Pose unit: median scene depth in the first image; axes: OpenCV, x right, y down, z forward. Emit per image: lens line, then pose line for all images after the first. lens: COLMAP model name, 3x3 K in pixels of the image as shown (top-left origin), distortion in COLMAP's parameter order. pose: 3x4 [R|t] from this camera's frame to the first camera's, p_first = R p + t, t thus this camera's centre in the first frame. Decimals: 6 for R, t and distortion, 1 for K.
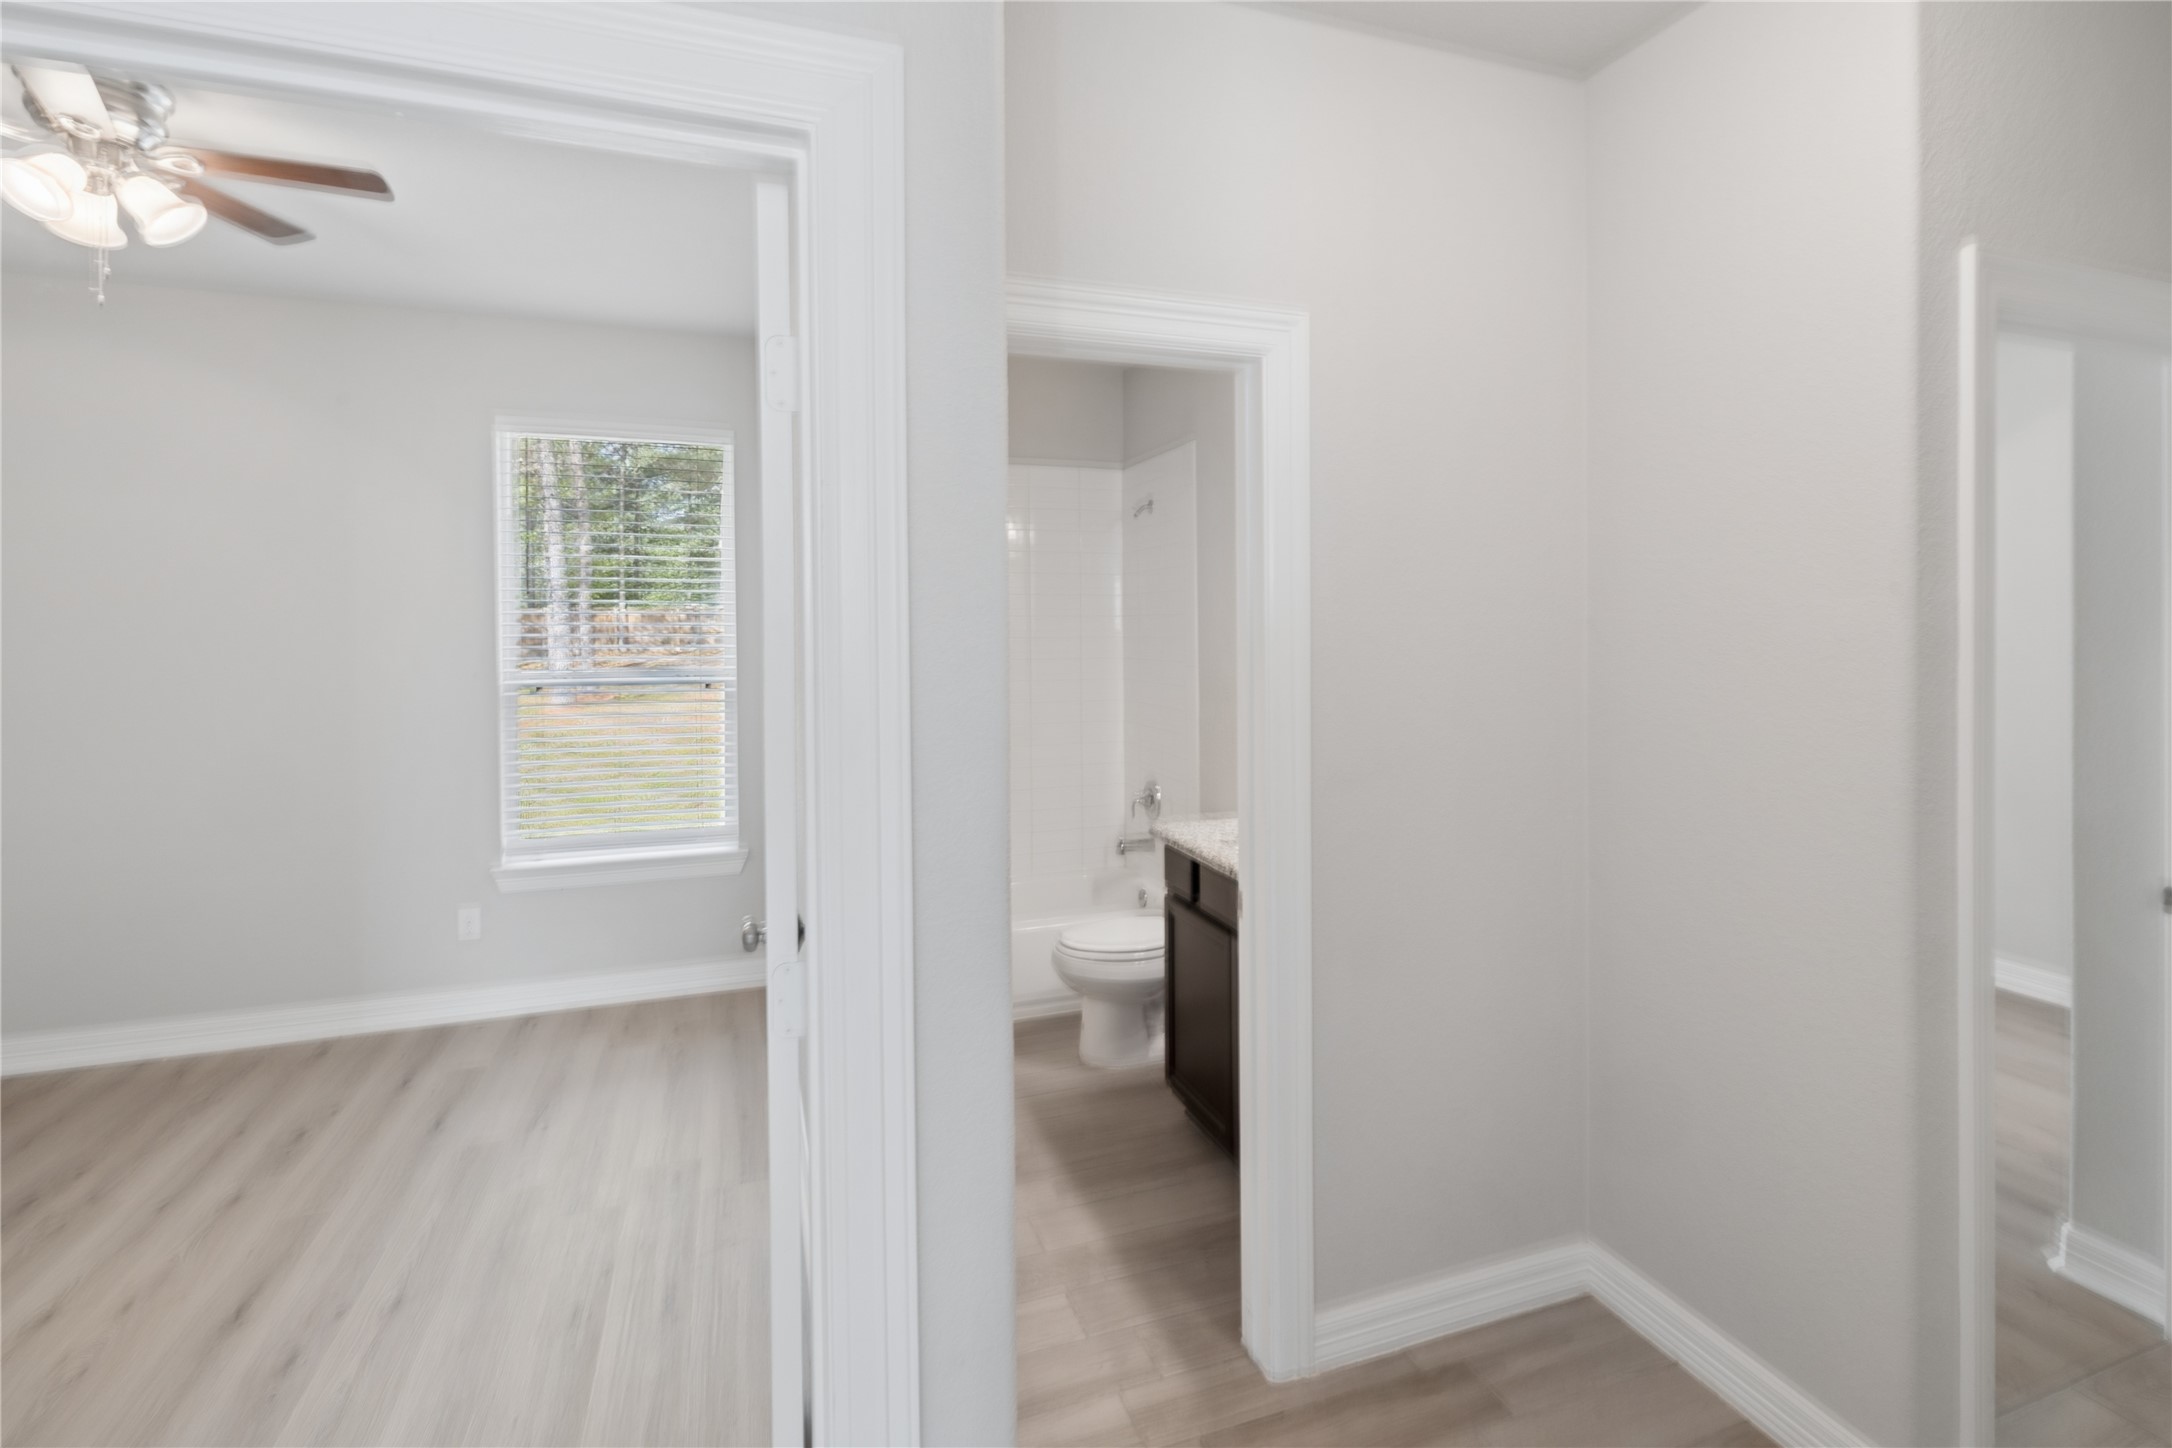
lens RADIAL K [[954.1, 0, 1081.2], [0, 954.1, 626.7], [0, 0, 1]] dist [0.001338, -0.001174]
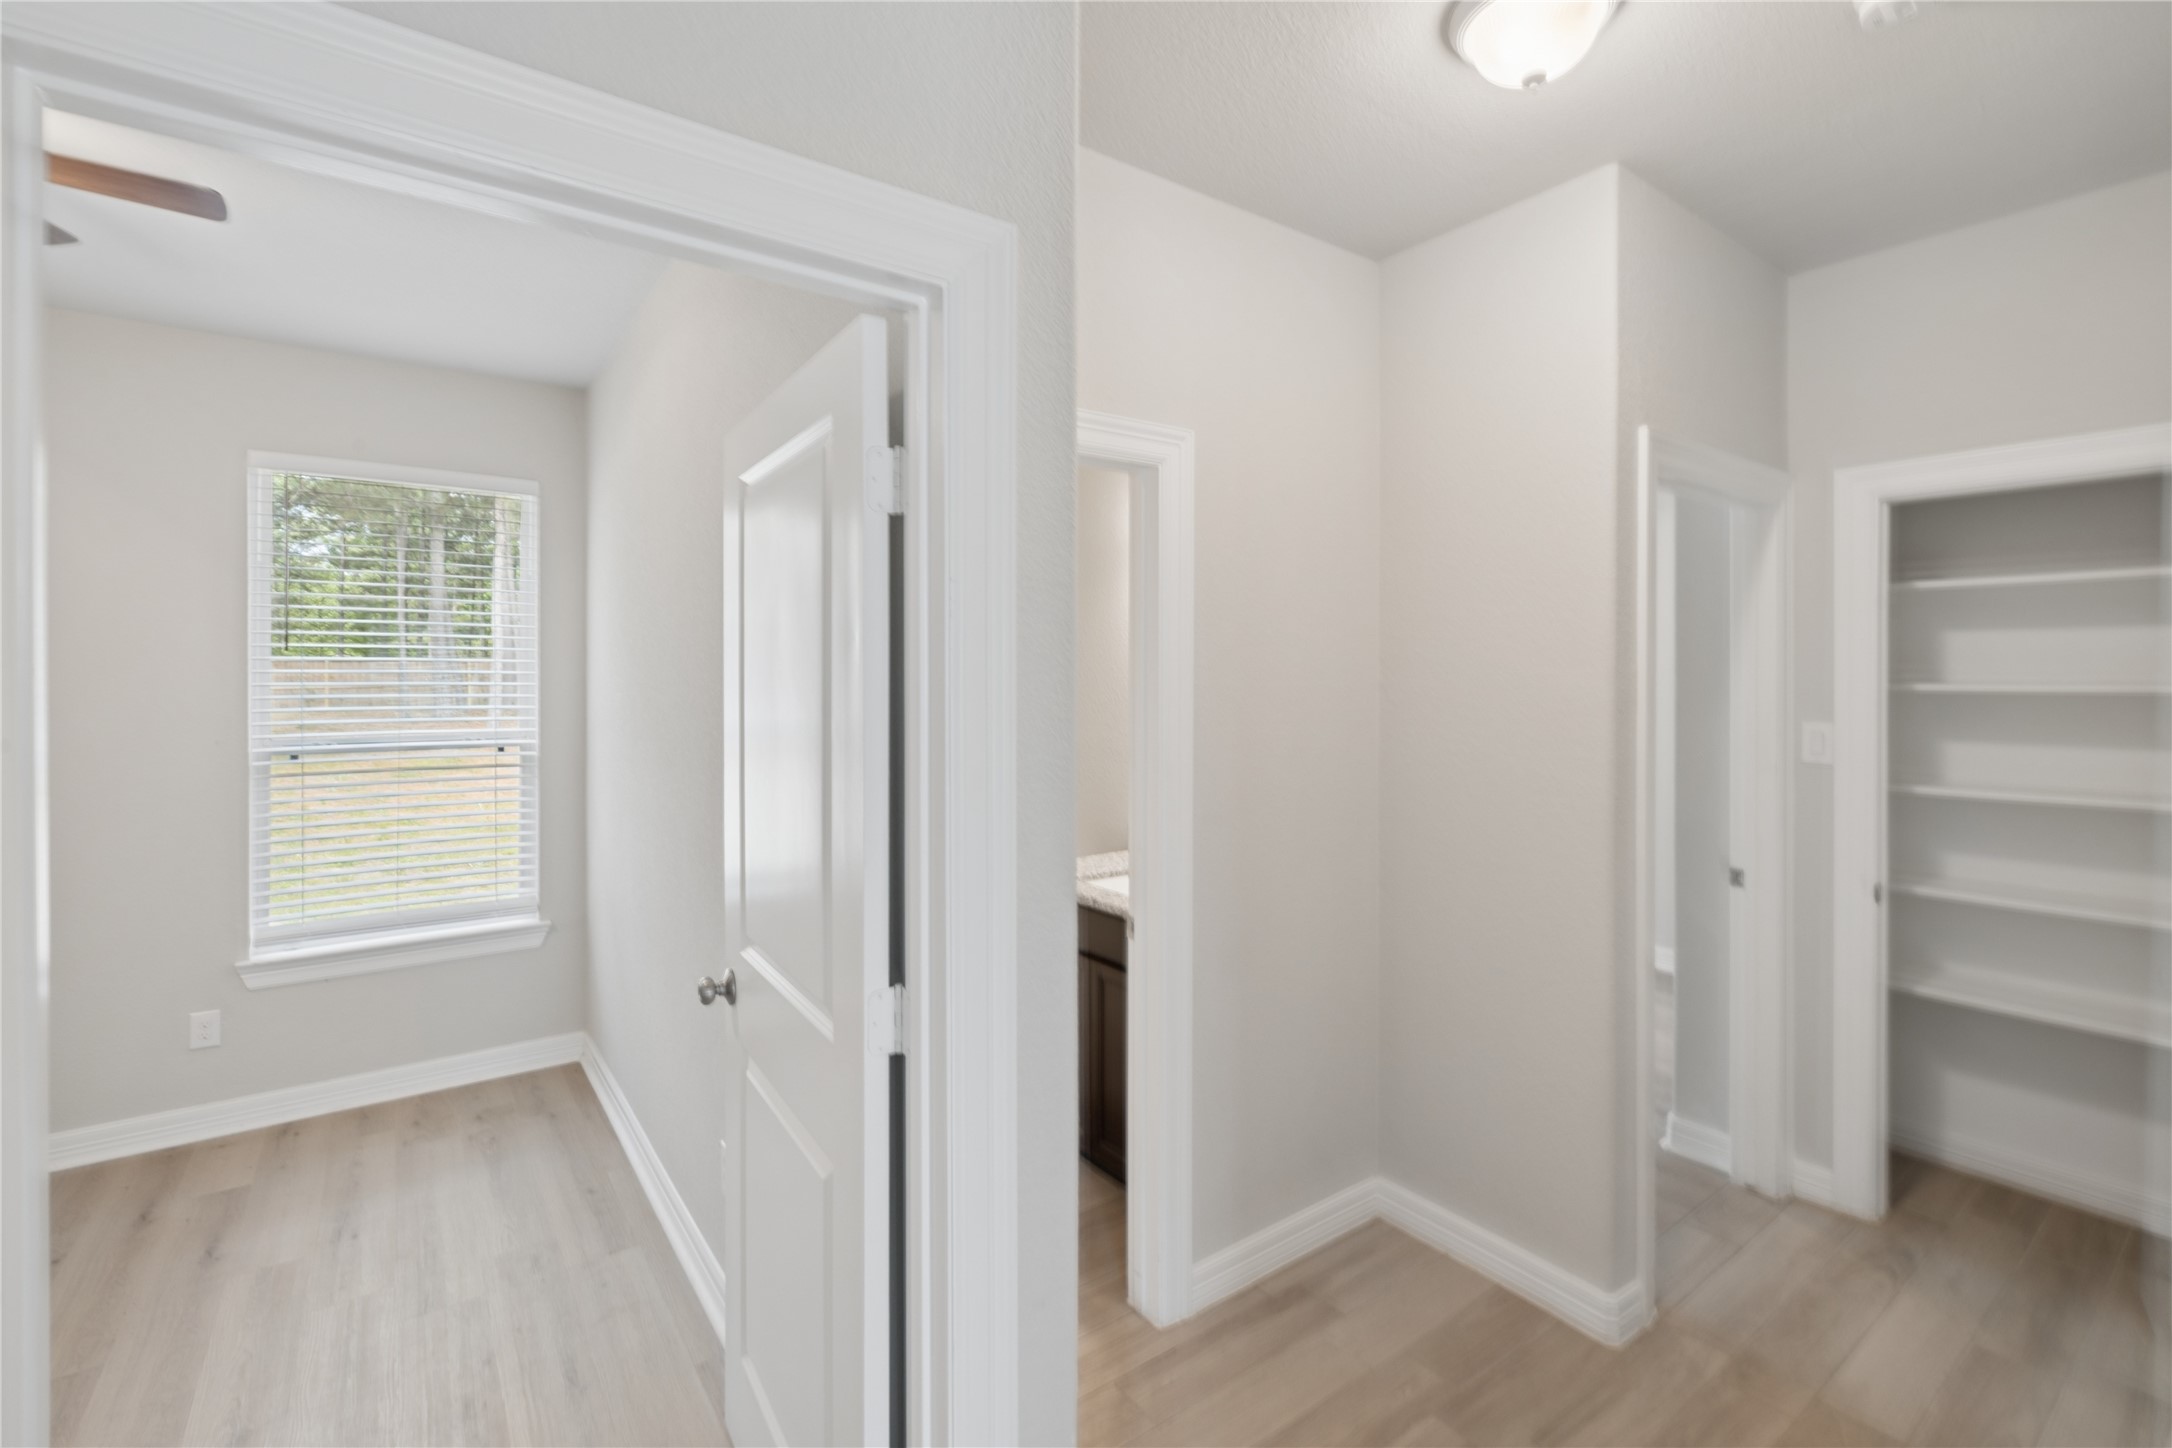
lens RADIAL K [[954.1, 0, 1050.7], [0, 954.1, 673.5], [0, 0, 1]] dist [0.001338, -0.001174]
pose [[0.959710, 0.001479, 0.280987, -0.196045], [0.000344, 0.999979, -0.006437, -0.009544], [-0.280991, 0.006275, 0.959690, -0.076515]]
